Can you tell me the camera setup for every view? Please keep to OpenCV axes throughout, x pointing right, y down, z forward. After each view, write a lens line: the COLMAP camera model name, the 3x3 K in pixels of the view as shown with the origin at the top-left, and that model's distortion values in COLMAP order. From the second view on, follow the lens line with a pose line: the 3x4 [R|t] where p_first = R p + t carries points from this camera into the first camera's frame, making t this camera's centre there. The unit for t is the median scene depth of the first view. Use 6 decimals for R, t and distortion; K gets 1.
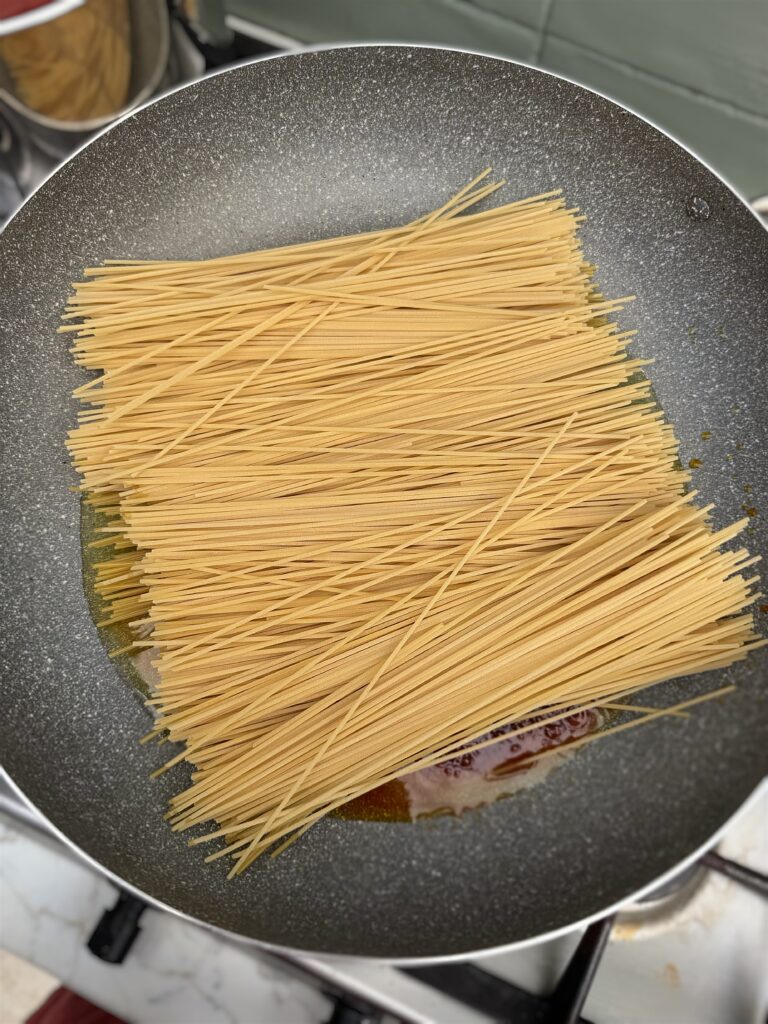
lens RADIAL K [[717.4, 0, 379.4], [0, 717.4, 510.1], [0, 0, 1]] dist [-0.006801, -0.001758]
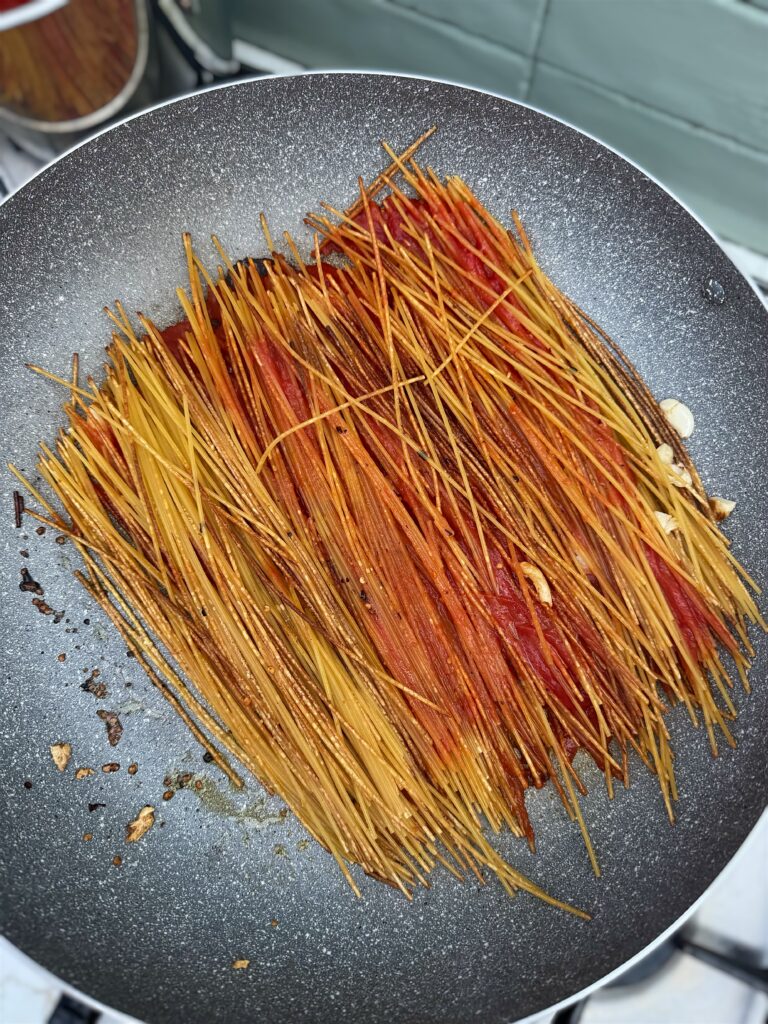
lens RADIAL K [[717.4, 0, 387.9], [0, 717.4, 514.6], [0, 0, 1]] dist [-0.006801, -0.001758]
pose [[0.989934, 0.136009, -0.039153, 0.100940], [-0.134333, 0.990017, 0.042673, -0.114839], [0.044566, -0.036983, 0.998322, 0.043750]]
